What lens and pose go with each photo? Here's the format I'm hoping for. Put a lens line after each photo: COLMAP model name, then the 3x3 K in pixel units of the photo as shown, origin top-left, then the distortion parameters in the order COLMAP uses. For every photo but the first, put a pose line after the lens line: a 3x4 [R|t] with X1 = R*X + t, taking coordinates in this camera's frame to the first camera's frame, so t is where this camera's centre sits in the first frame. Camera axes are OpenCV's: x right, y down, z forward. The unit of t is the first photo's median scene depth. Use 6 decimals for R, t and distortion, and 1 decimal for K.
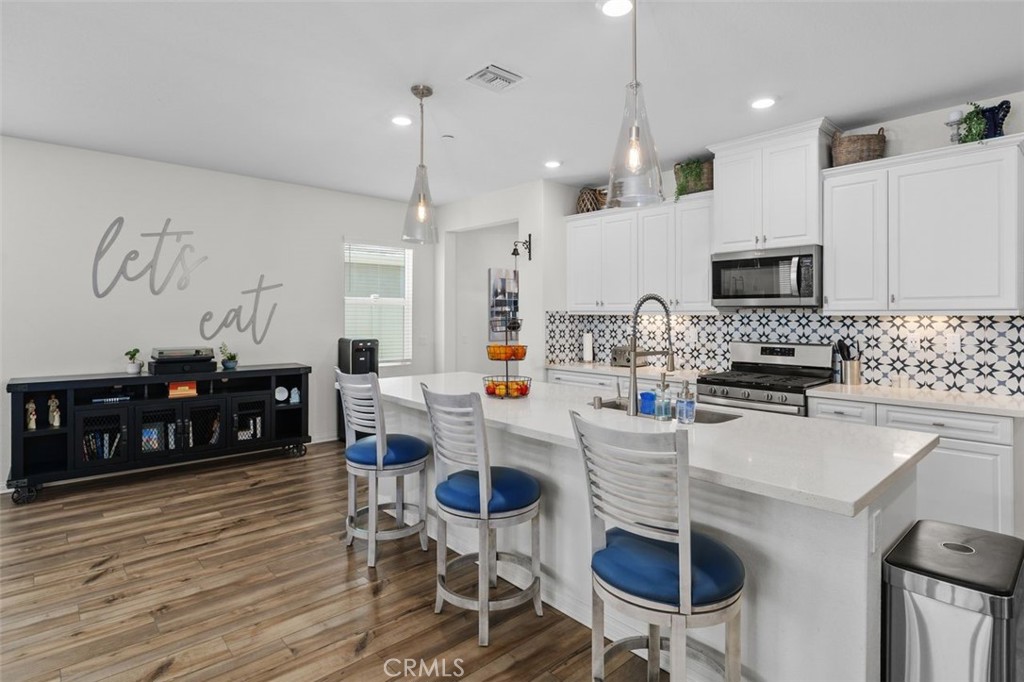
lens RADIAL K [[523.2, 0, 510.1], [0, 523.2, 332.5], [0, 0, 1]] dist [-0.004948, -0.000981]
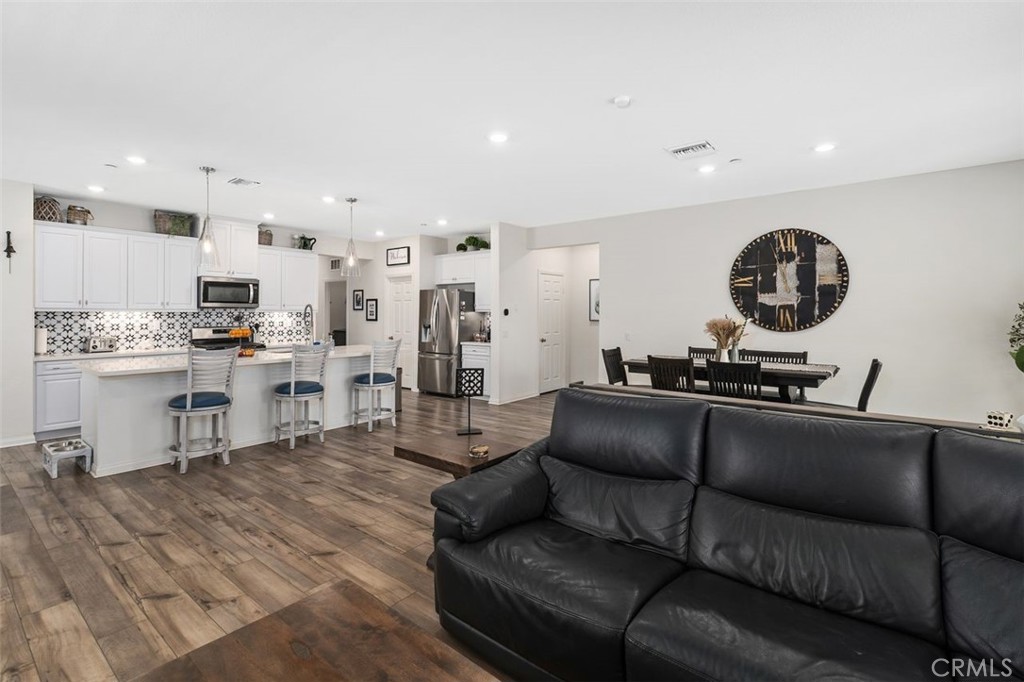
lens RADIAL K [[475.2, 0, 509.1], [0, 475.2, 312.8], [0, 0, 1]] dist [0.001267, 0.000072]
pose [[-0.151613, -0.003513, 0.988434, -1.496908], [0.029363, 0.999536, 0.008056, -0.015143], [-0.988004, 0.030245, -0.151440, 0.263461]]
